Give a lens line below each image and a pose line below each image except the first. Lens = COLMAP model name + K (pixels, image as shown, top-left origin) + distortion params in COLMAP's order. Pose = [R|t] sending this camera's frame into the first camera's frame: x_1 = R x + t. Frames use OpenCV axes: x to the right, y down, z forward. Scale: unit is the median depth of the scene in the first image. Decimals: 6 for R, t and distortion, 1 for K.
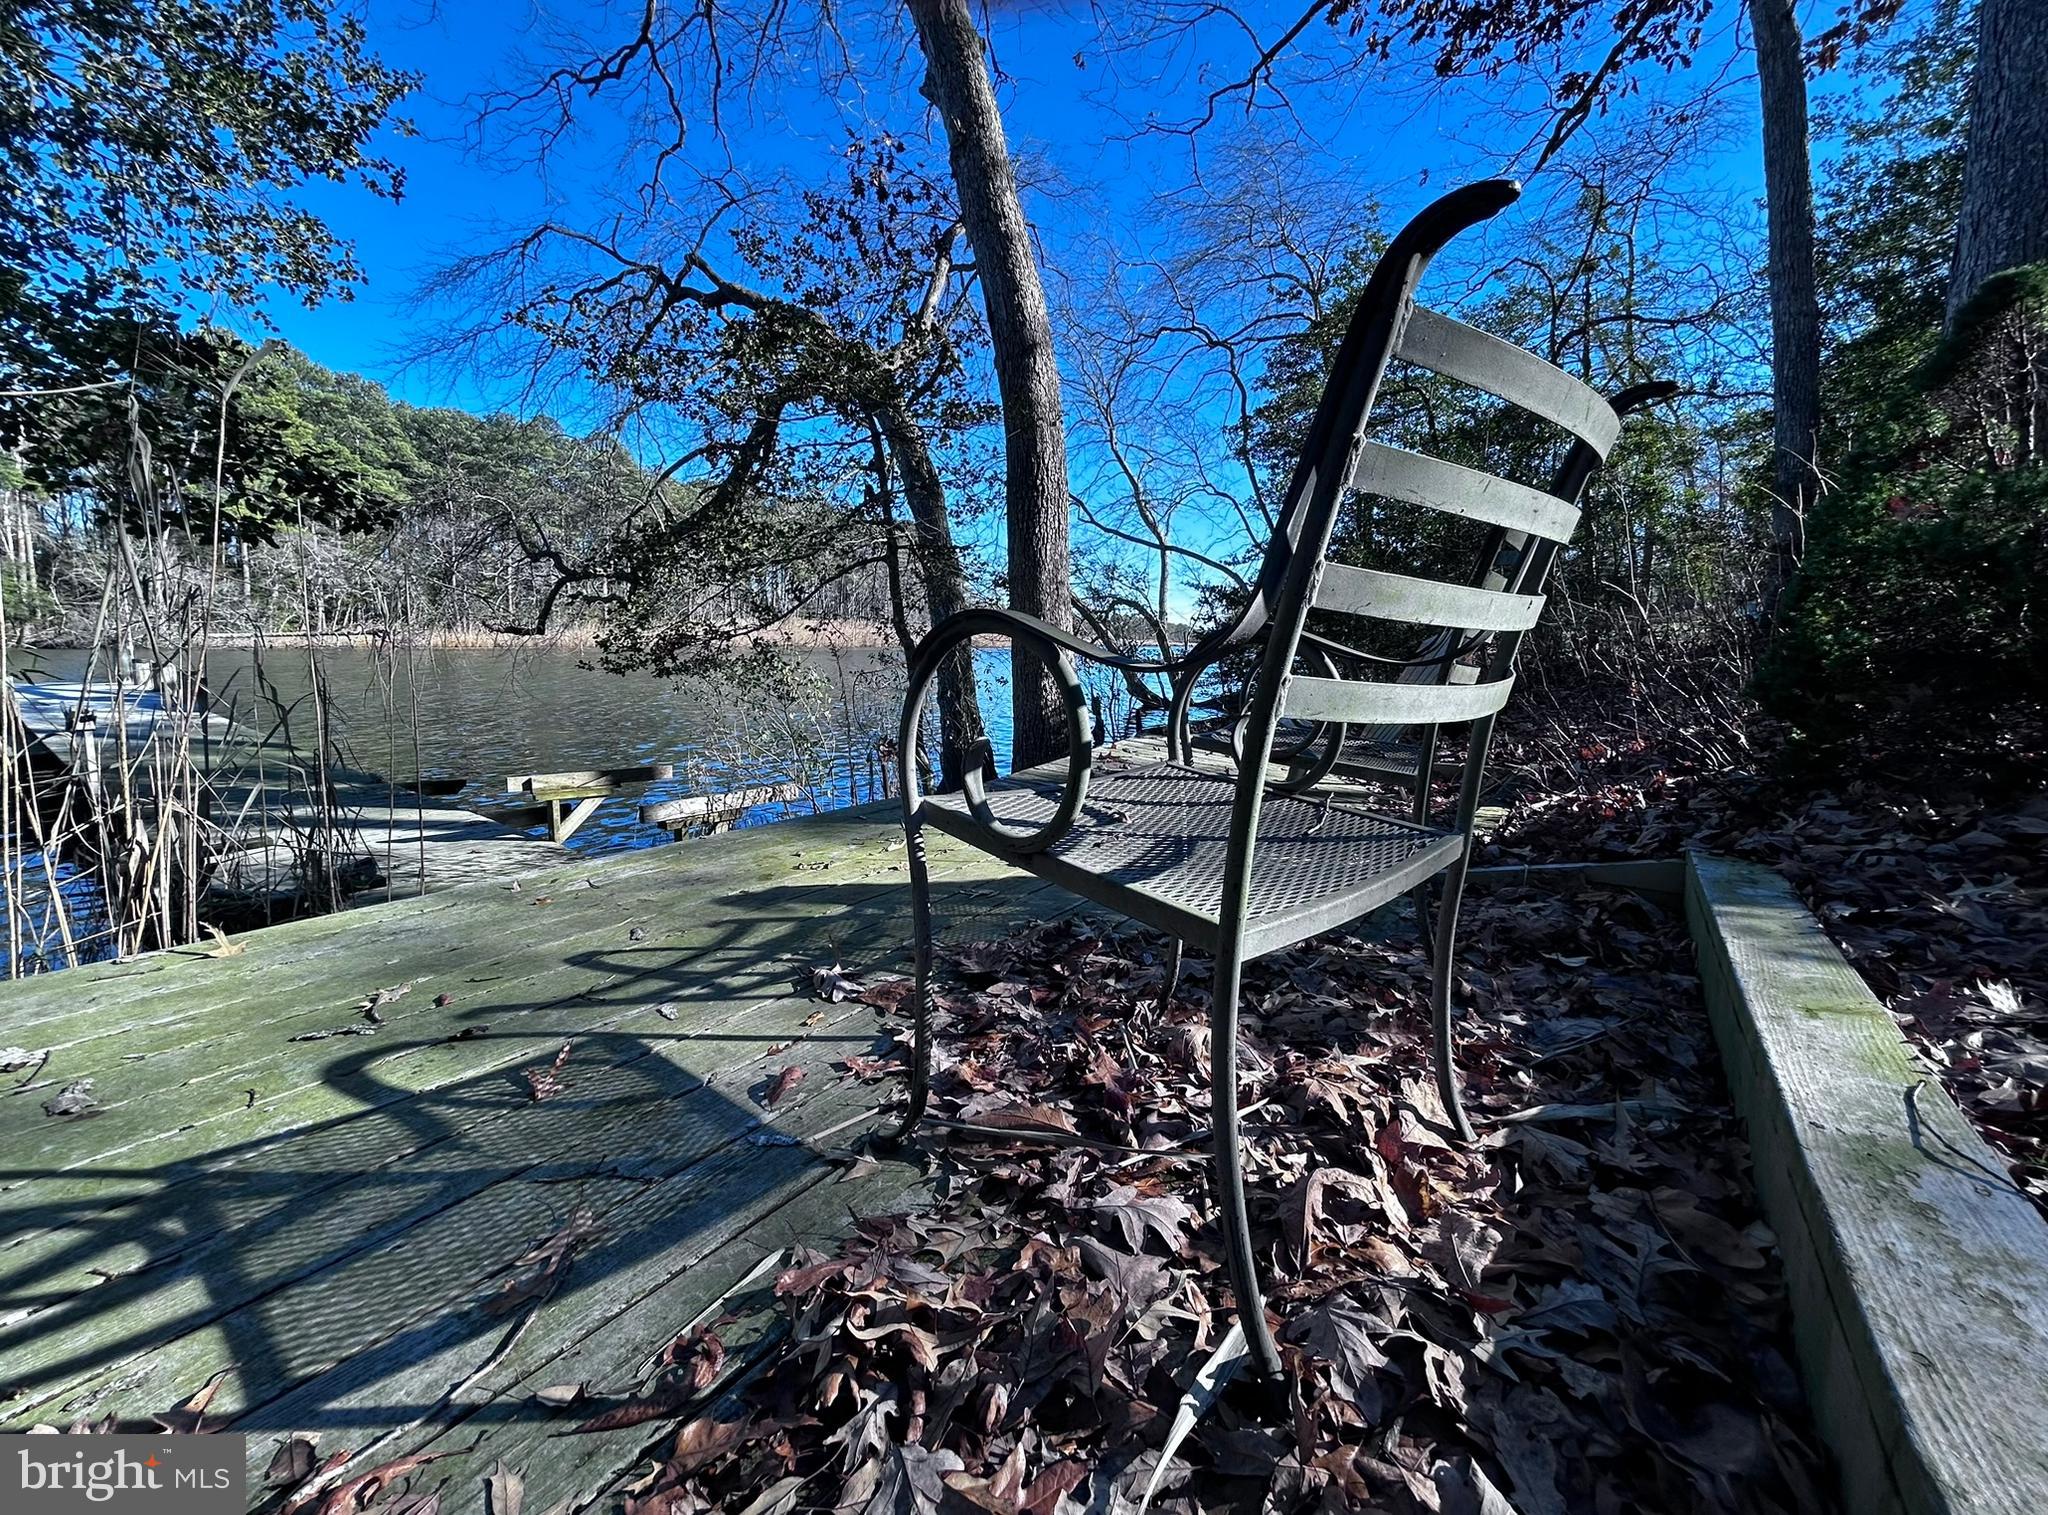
lens RADIAL K [[825.6, 0, 1027.2], [0, 825.6, 748.7], [0, 0, 1]] dist [-0.002072, 0.000975]
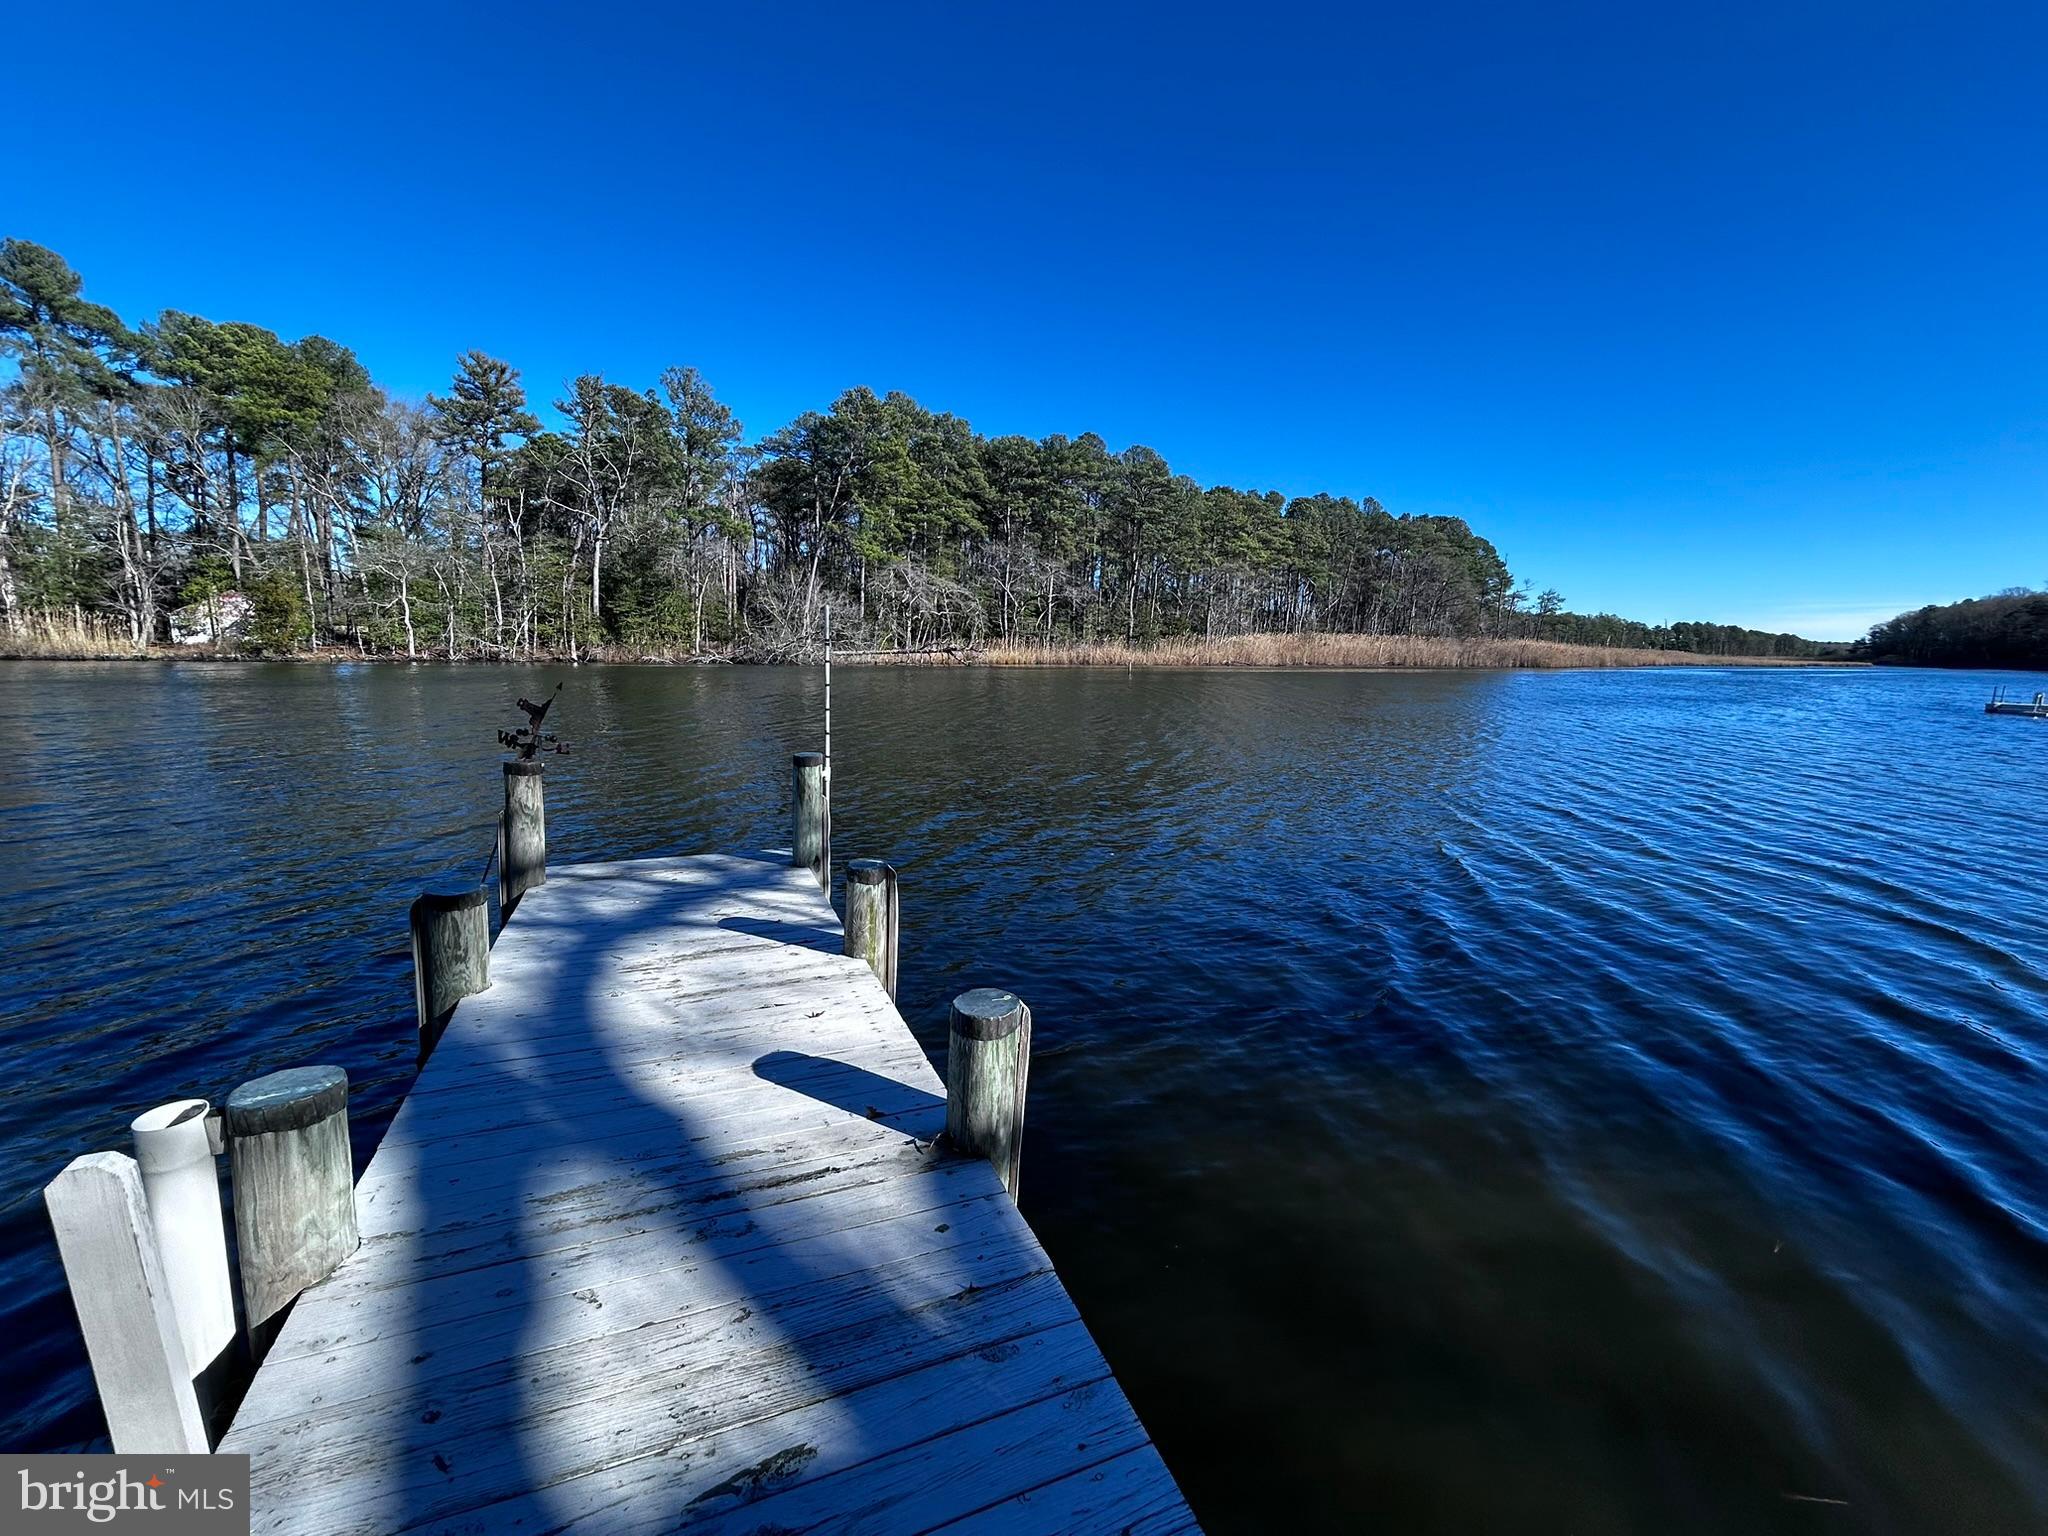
lens RADIAL K [[825.6, 0, 1026.6], [0, 825.6, 766.7], [0, 0, 1]] dist [-0.002072, 0.000975]
pose [[0.857885, 0.075915, -0.508203, -0.808356], [-0.072070, 0.997027, 0.027277, -0.144886], [0.508763, 0.013226, 0.860805, 0.708487]]
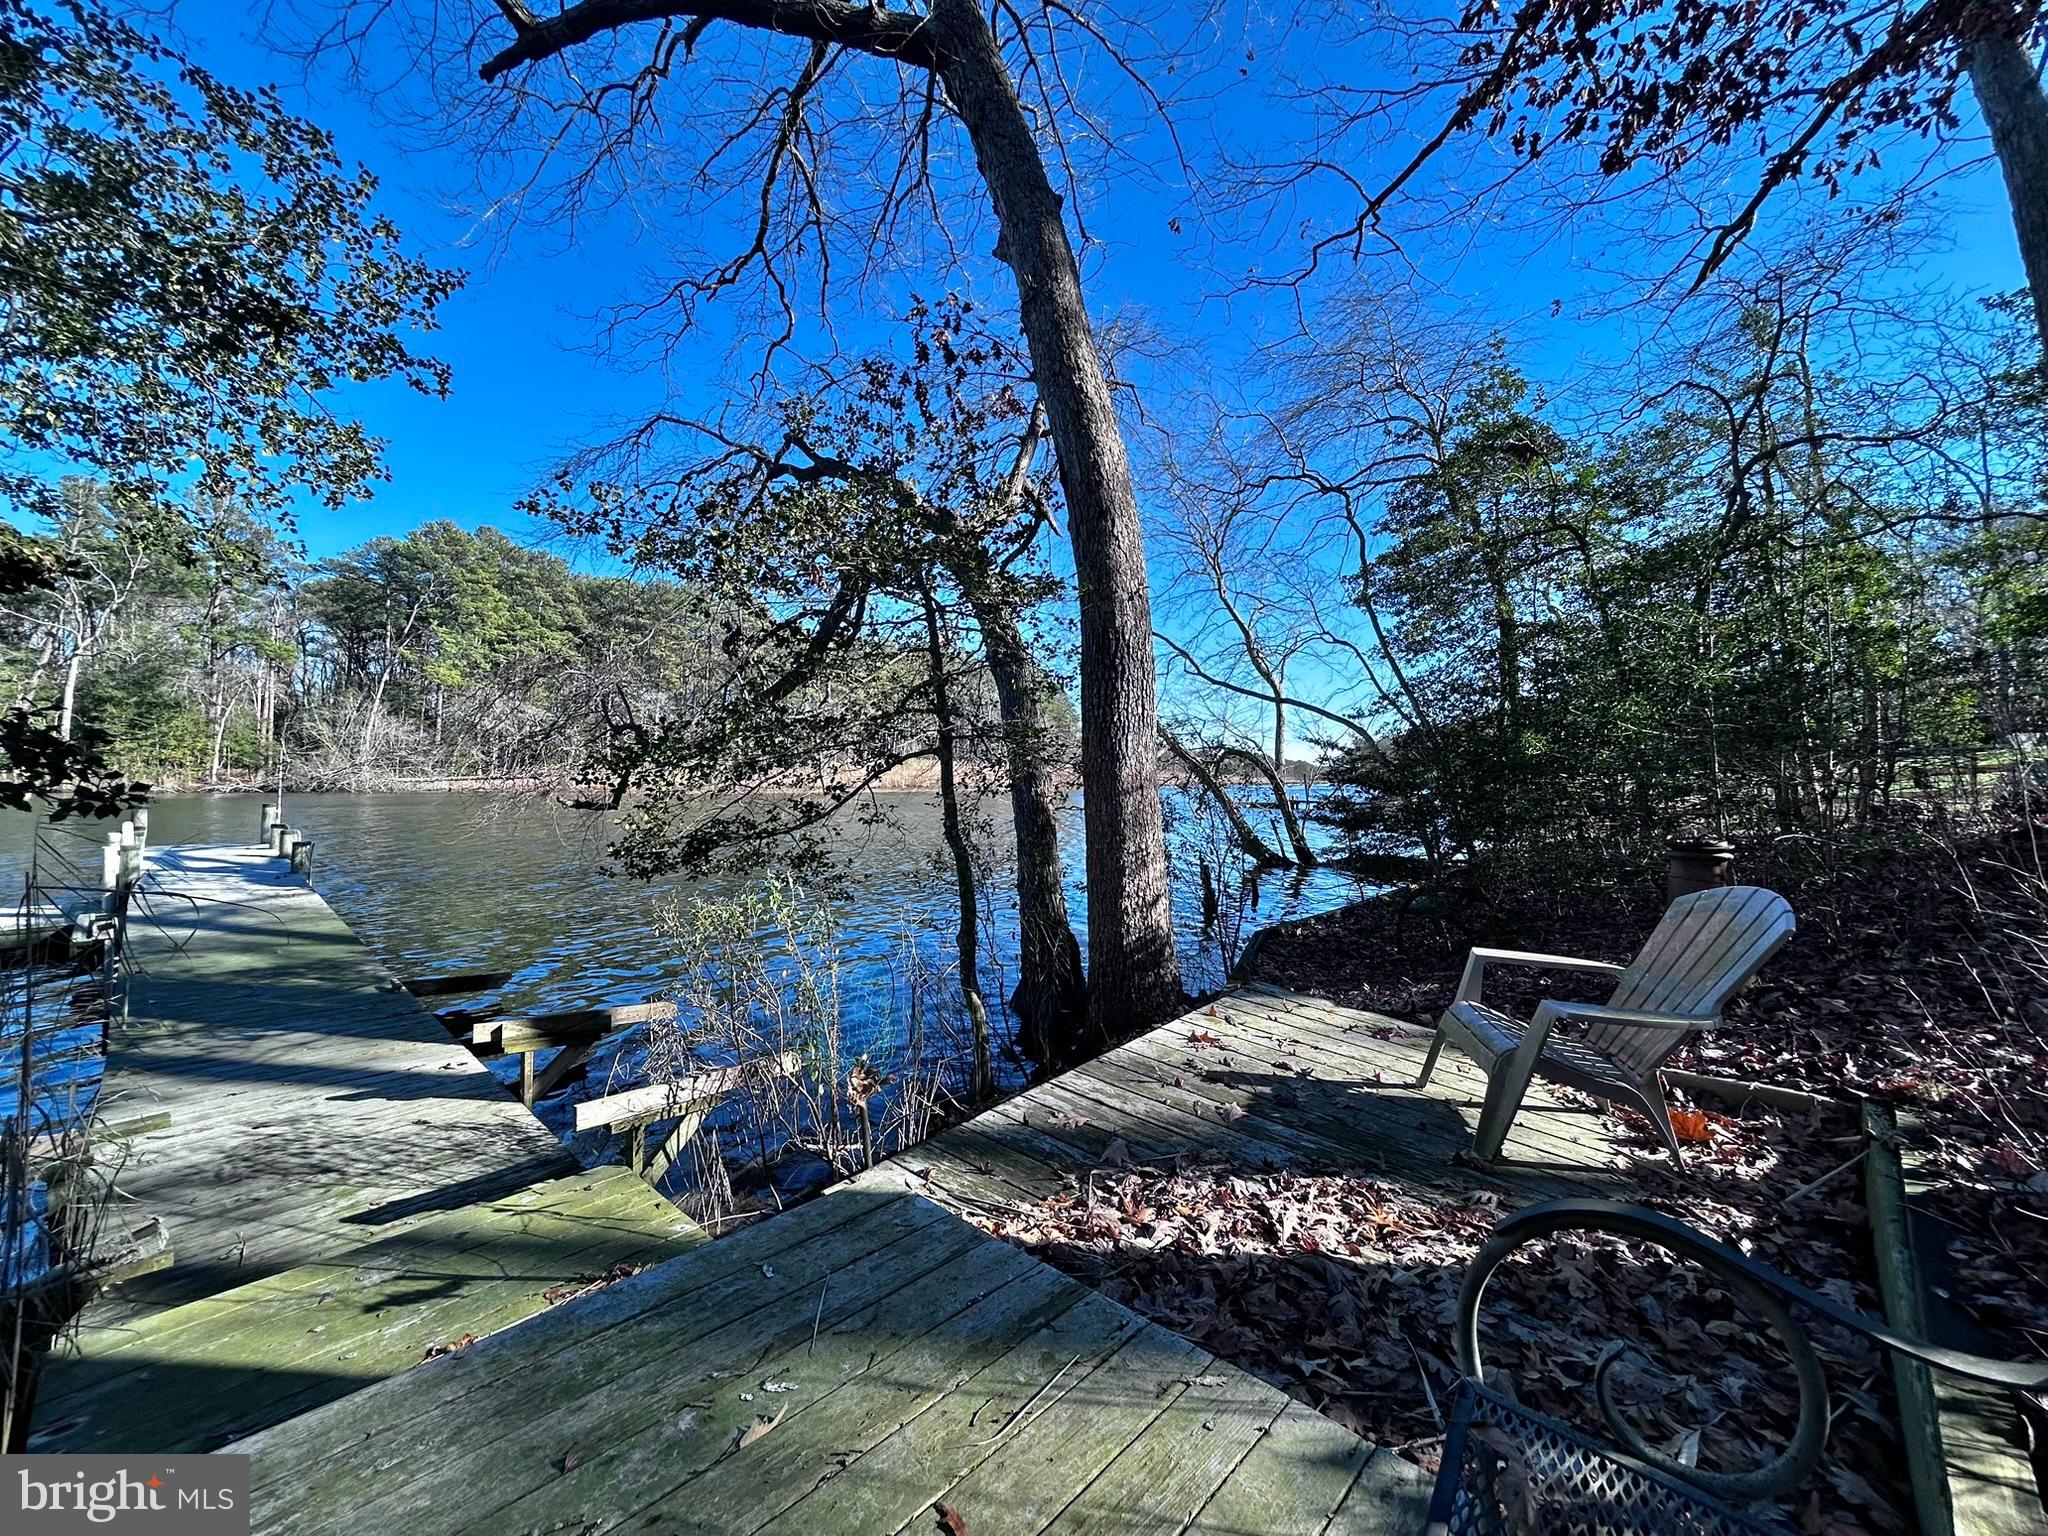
lens RADIAL K [[825.6, 0, 1027.4], [0, 825.6, 766.1], [0, 0, 1]] dist [-0.002072, 0.000975]
pose [[0.990645, -0.005318, -0.136363, 0.015546], [-0.014318, 0.989675, -0.142615, -0.042752], [0.135713, 0.143233, 0.980340, 0.081598]]
